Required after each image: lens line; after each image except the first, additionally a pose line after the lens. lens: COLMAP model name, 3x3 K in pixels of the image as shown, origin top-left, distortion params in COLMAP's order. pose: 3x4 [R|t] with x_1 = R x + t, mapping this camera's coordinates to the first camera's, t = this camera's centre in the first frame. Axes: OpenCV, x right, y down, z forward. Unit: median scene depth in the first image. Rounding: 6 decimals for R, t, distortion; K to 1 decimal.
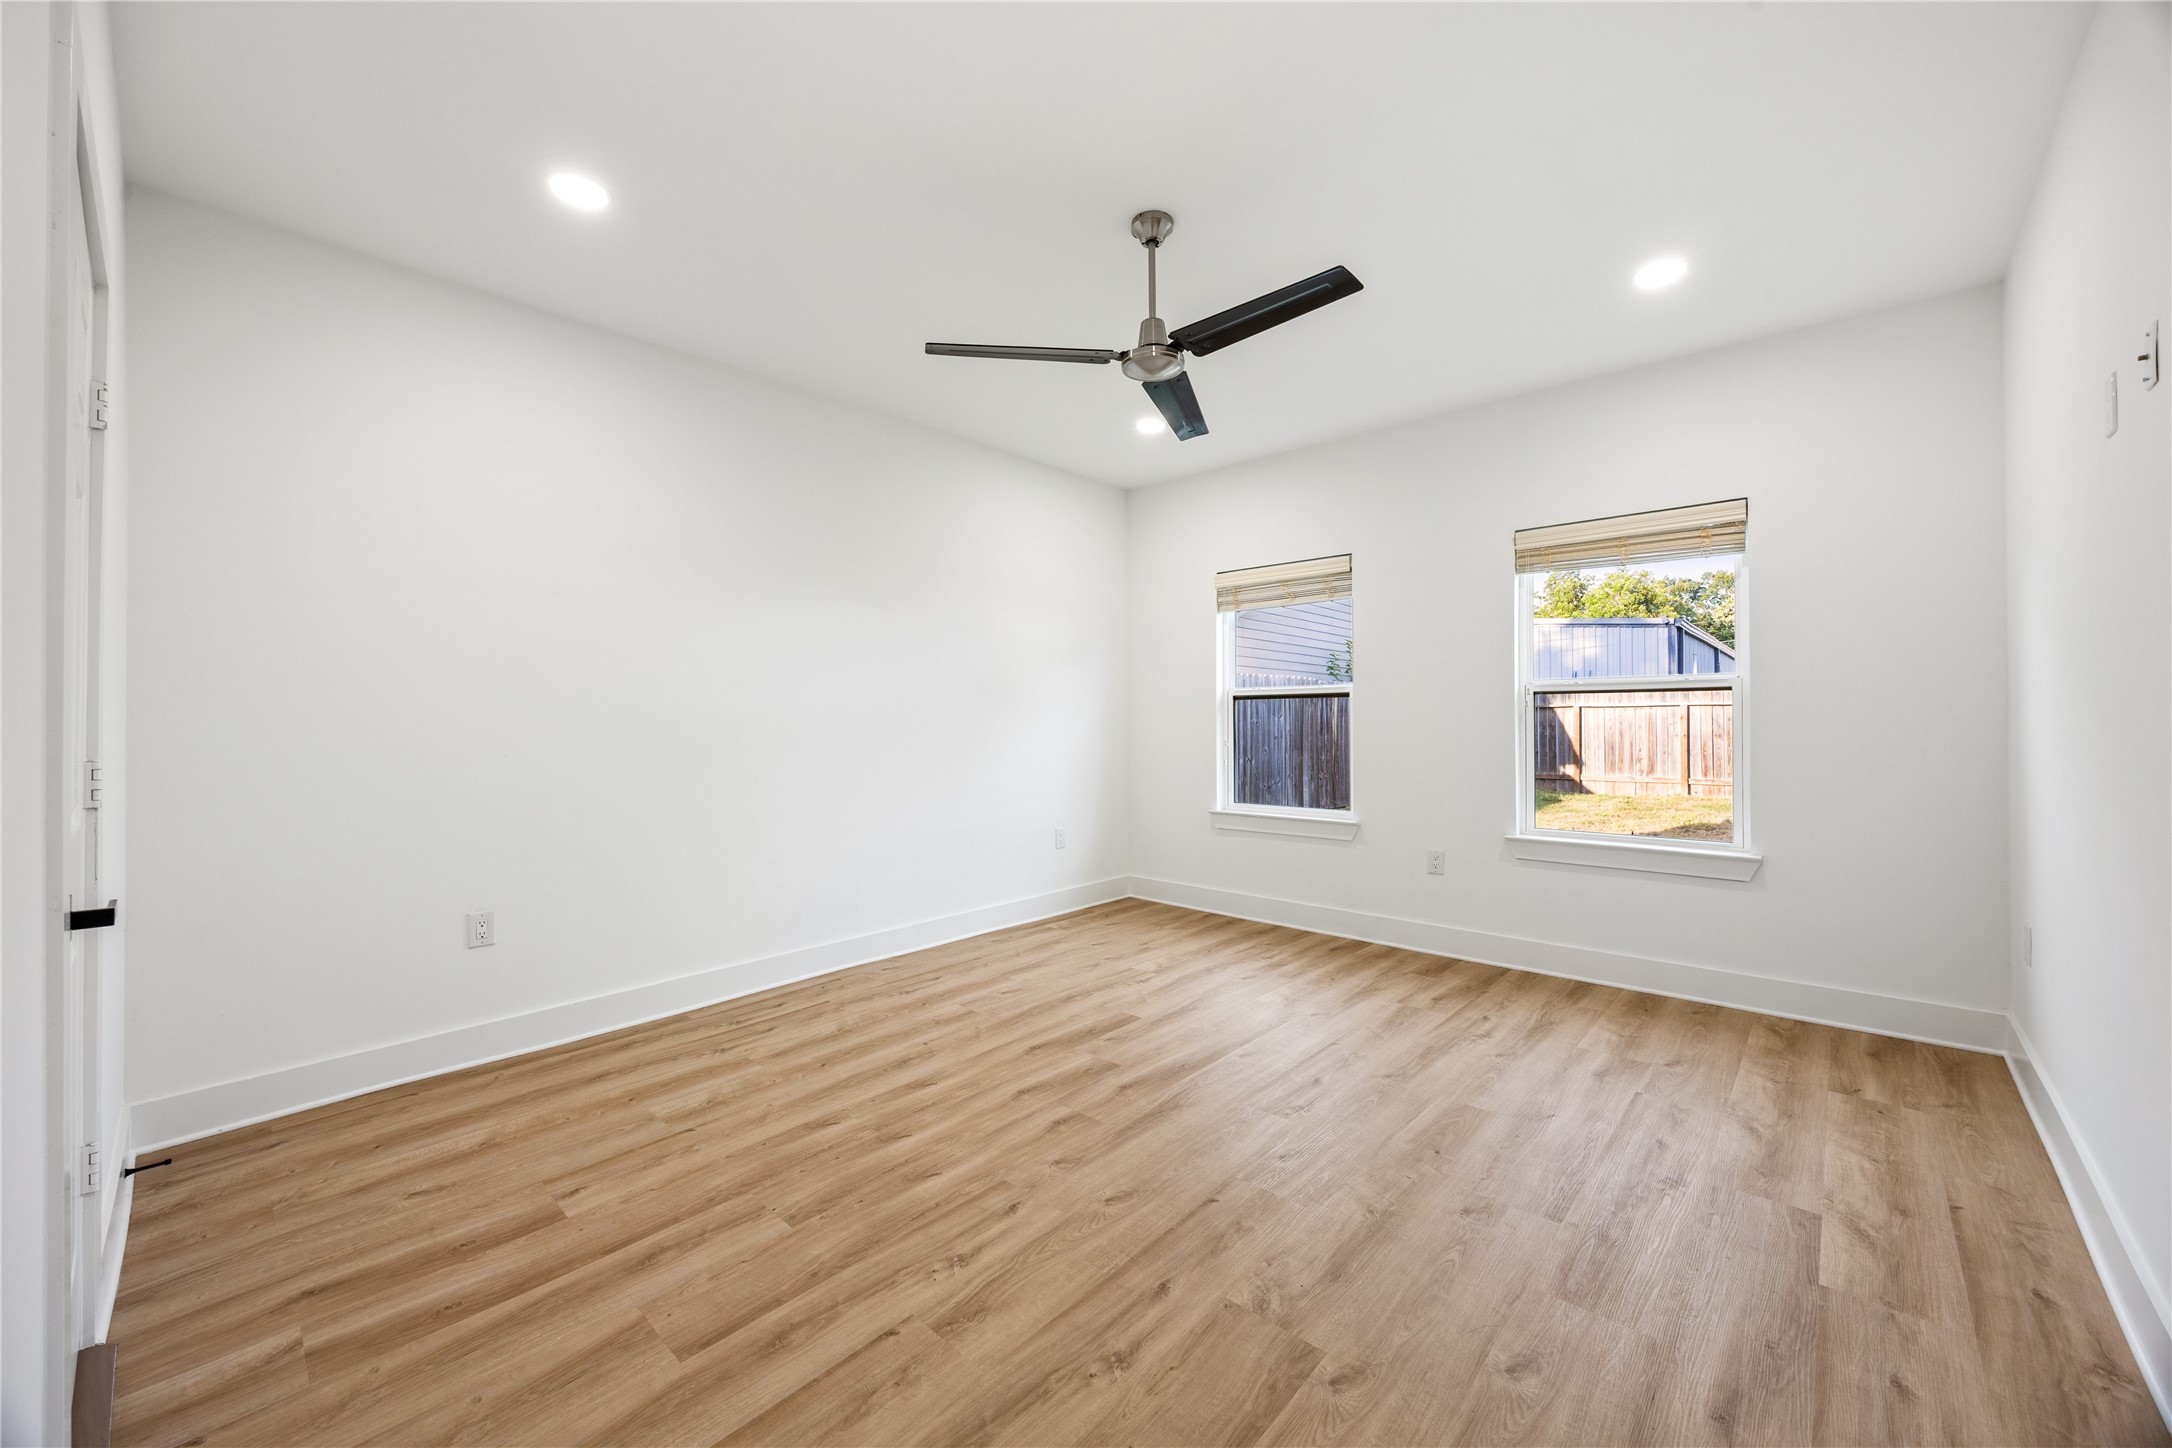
lens RADIAL K [[835.4, 0, 1089.0], [0, 835.4, 706.5], [0, 0, 1]] dist [-0.005164, 0.001134]
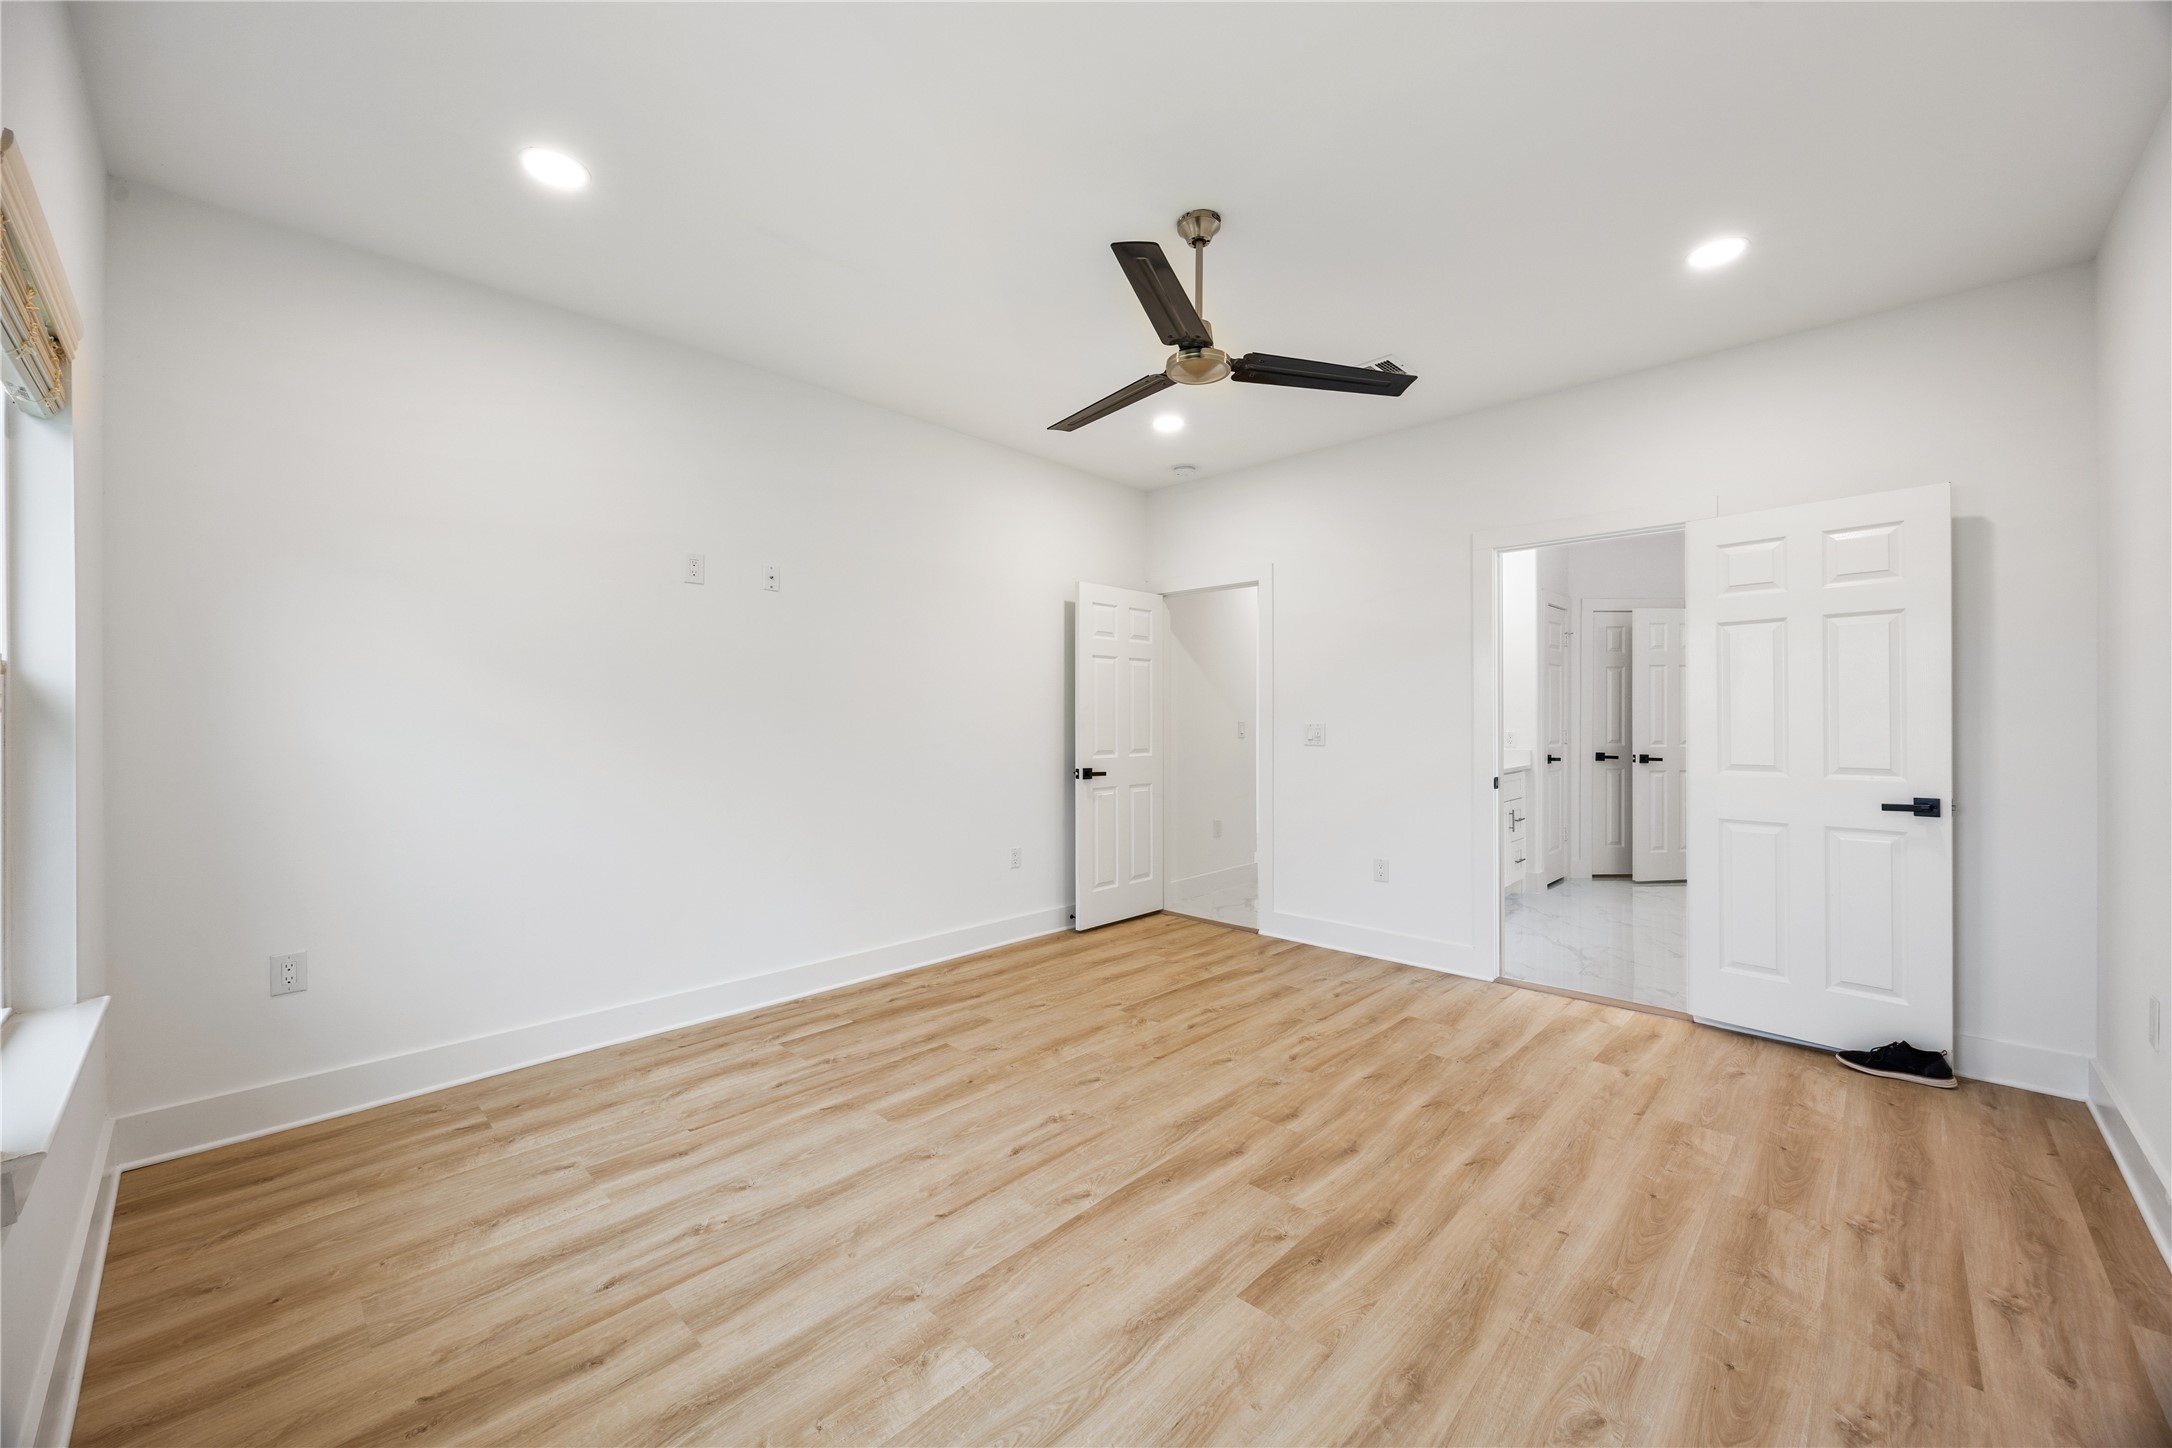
lens RADIAL K [[835.4, 0, 1085.4], [0, 835.4, 727.4], [0, 0, 1]] dist [-0.005164, 0.001134]
pose [[-0.999493, 0.009581, 0.030362, 0.176885], [0.009430, 0.999942, -0.005131, 0.012896], [-0.030409, -0.004842, -0.999526, 1.942041]]
